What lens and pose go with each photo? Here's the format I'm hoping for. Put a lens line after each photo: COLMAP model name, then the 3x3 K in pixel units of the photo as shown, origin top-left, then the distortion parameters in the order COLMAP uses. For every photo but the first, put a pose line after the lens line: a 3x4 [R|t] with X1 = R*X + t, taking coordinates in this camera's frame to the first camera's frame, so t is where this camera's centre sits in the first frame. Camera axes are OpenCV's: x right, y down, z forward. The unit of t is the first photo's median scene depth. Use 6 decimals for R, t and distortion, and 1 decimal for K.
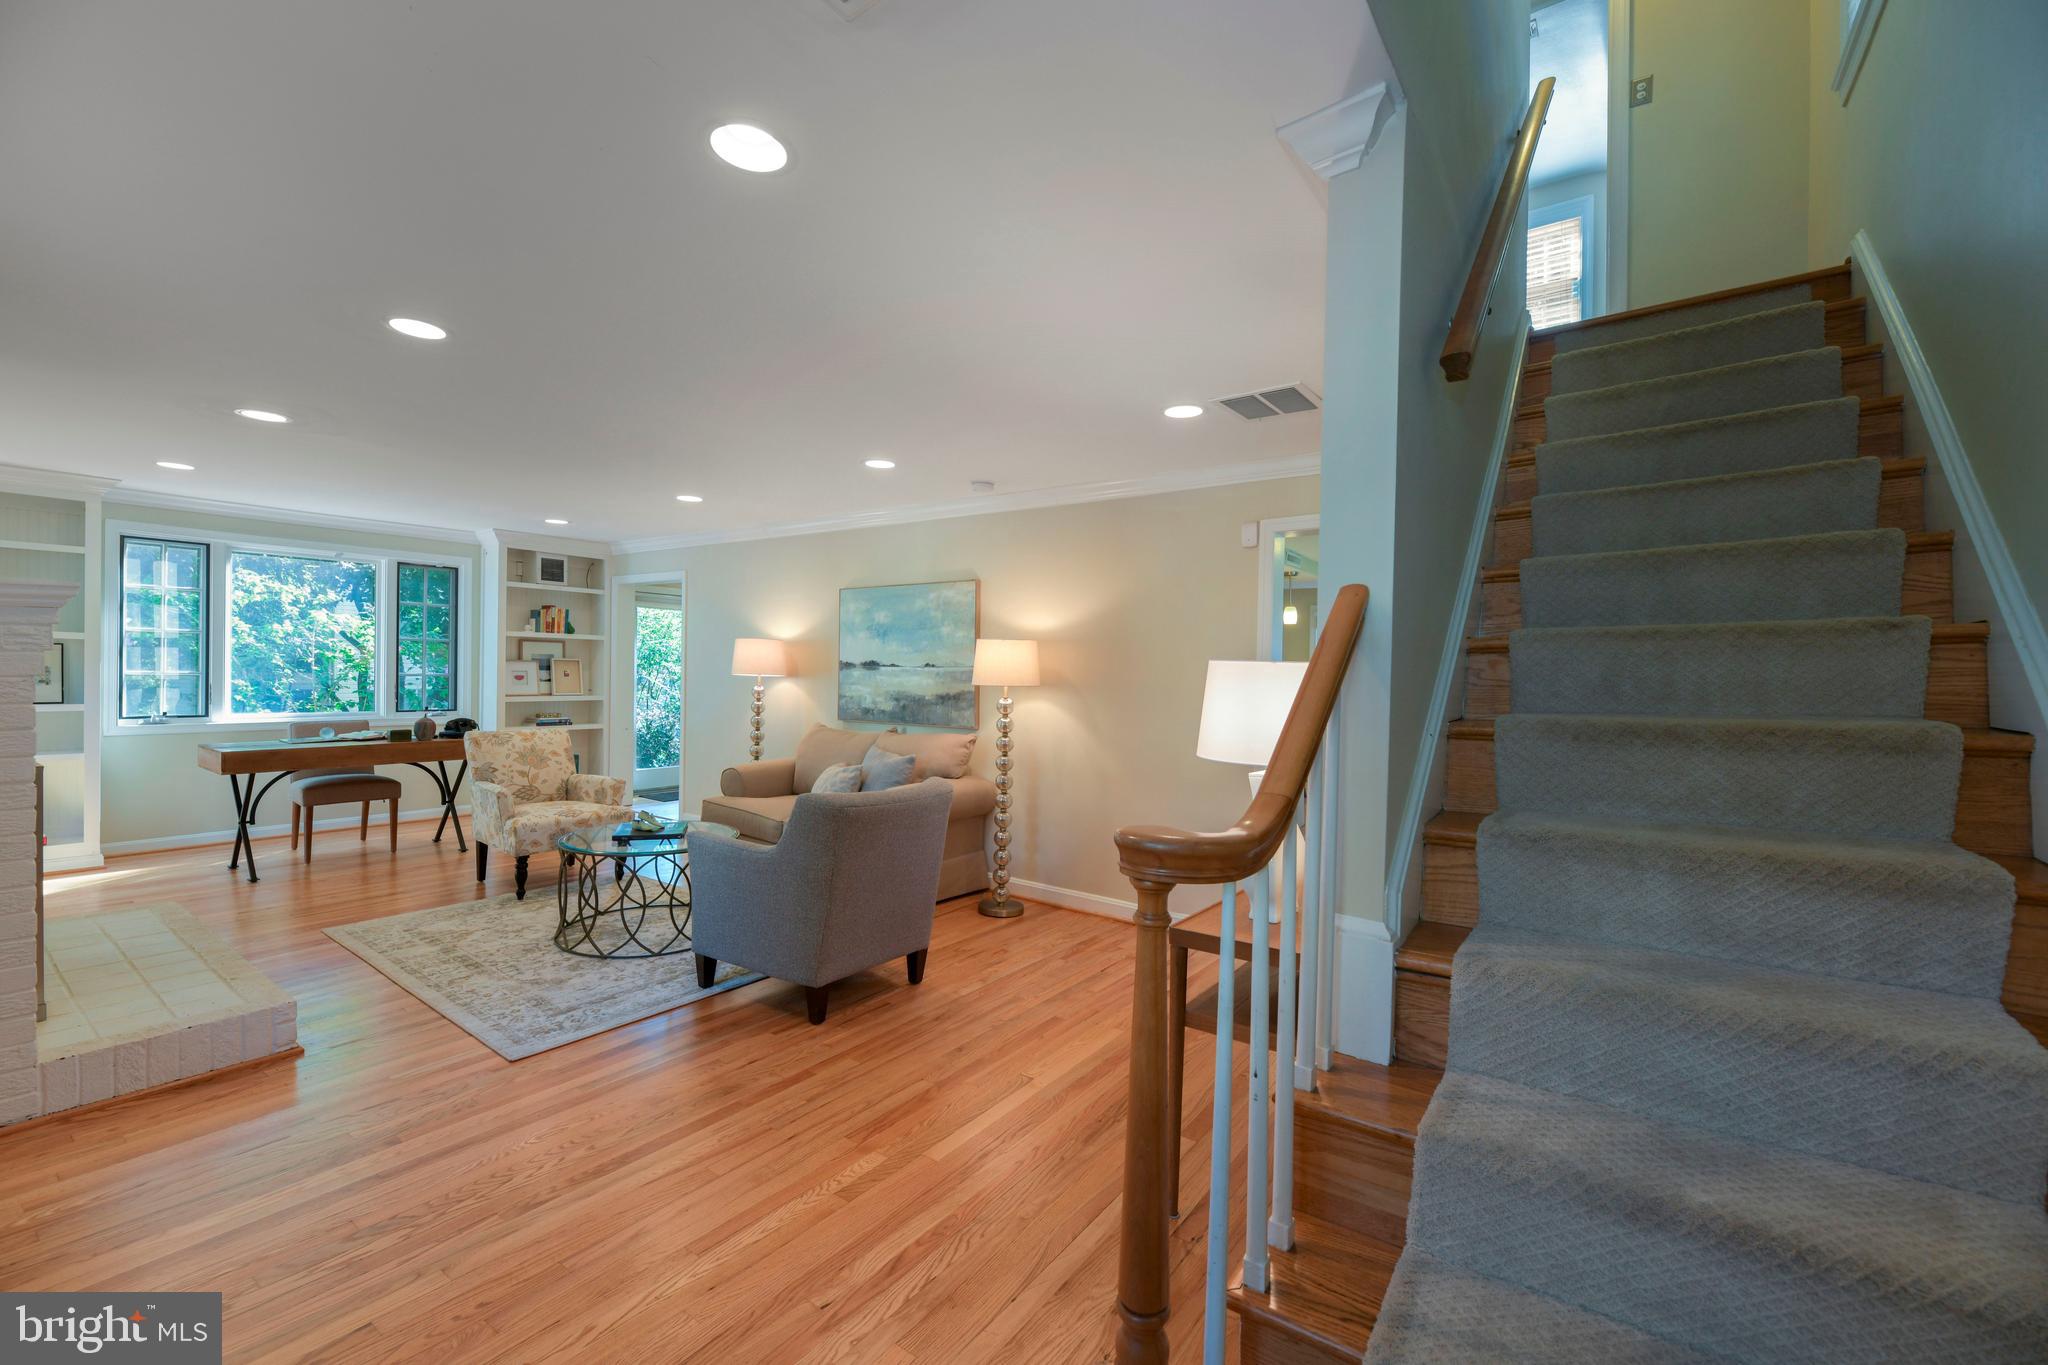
lens RADIAL K [[836.5, 0, 1027.8], [0, 836.5, 683.7], [0, 0, 1]] dist [-0.003924, -0.001769]
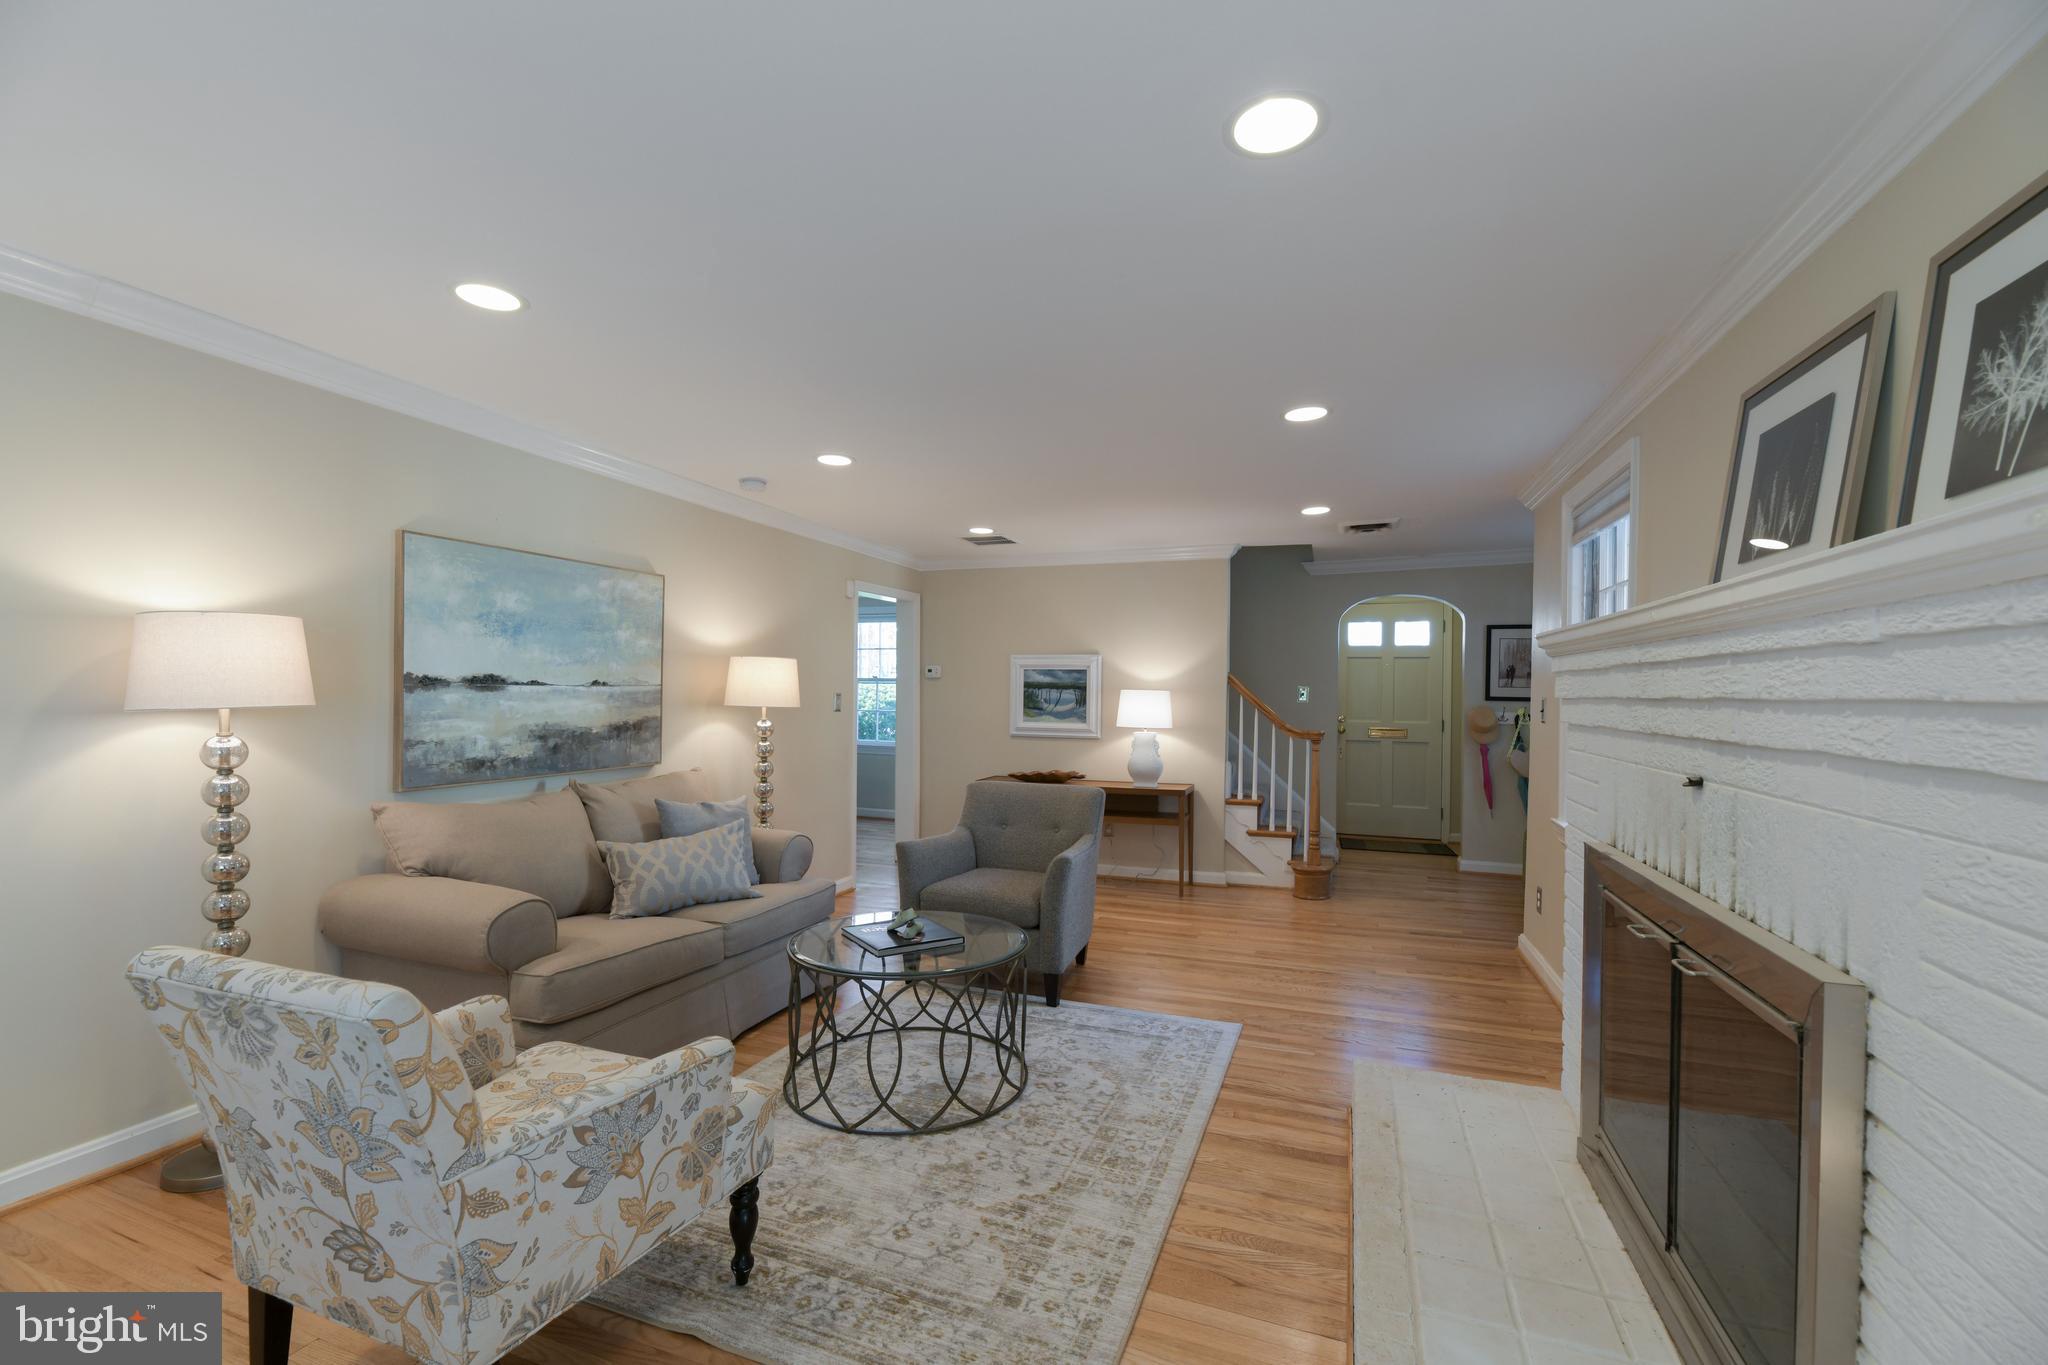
lens RADIAL K [[836.5, 0, 1038.8], [0, 836.5, 692.4], [0, 0, 1]] dist [-0.003924, -0.001769]
pose [[-0.264984, -0.018034, 0.964084, -0.896431], [-0.000626, 0.999828, 0.018531, -0.028070], [-0.964253, 0.004306, -0.264950, 0.845082]]
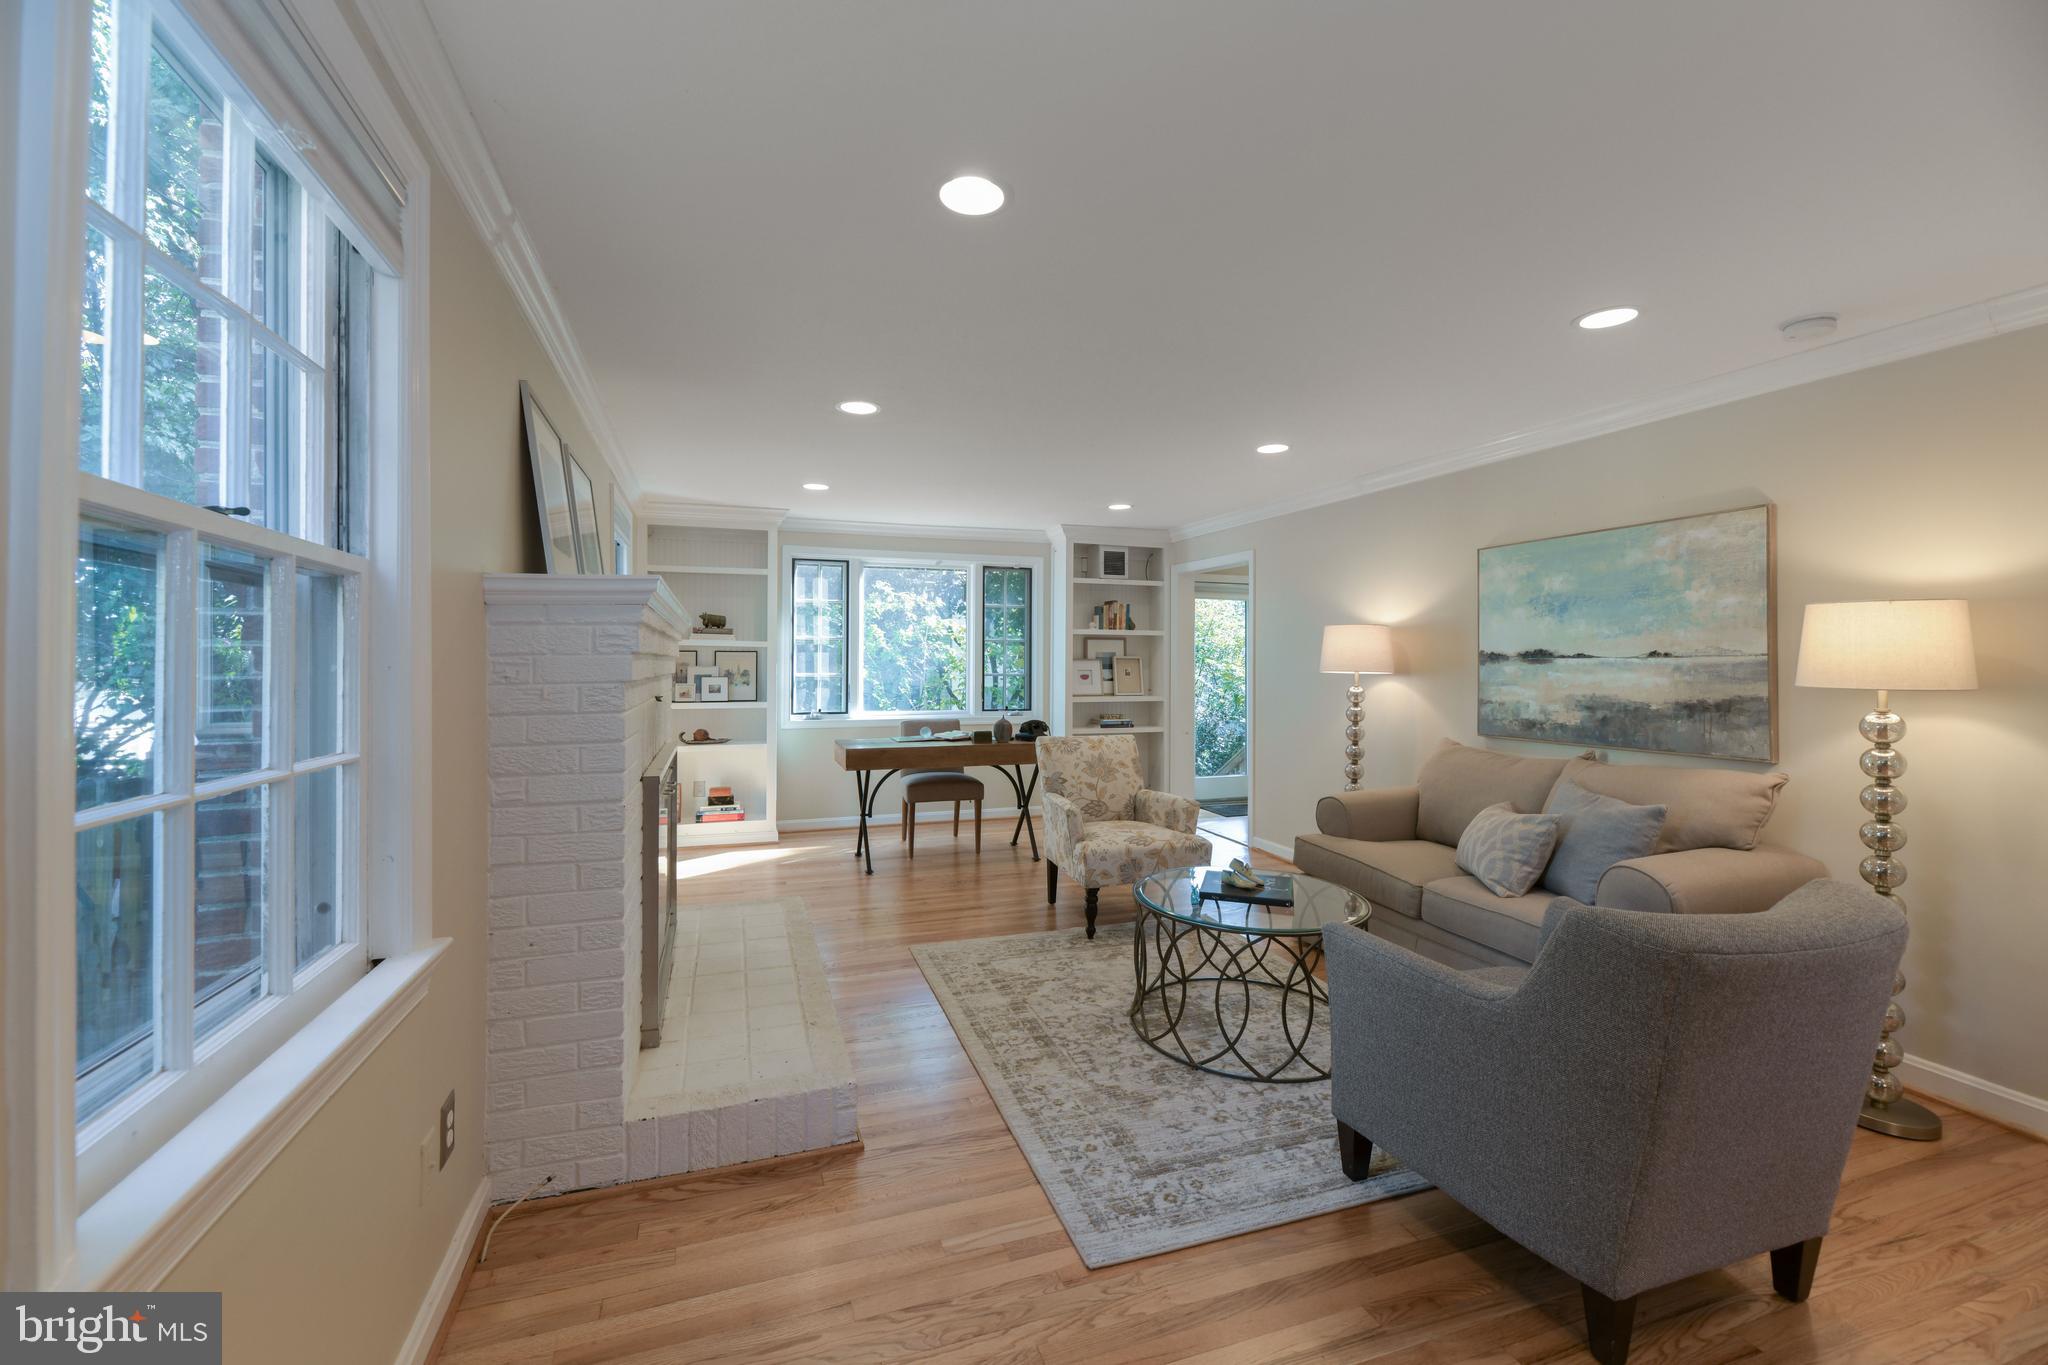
lens RADIAL K [[836.5, 0, 1014.8], [0, 836.5, 657.6], [0, 0, 1]] dist [-0.003924, -0.001769]
pose [[0.810830, -0.018300, -0.584995, -0.145152], [0.002421, 0.999607, -0.027915, -0.003683], [0.585276, 0.021218, 0.810556, 0.224841]]
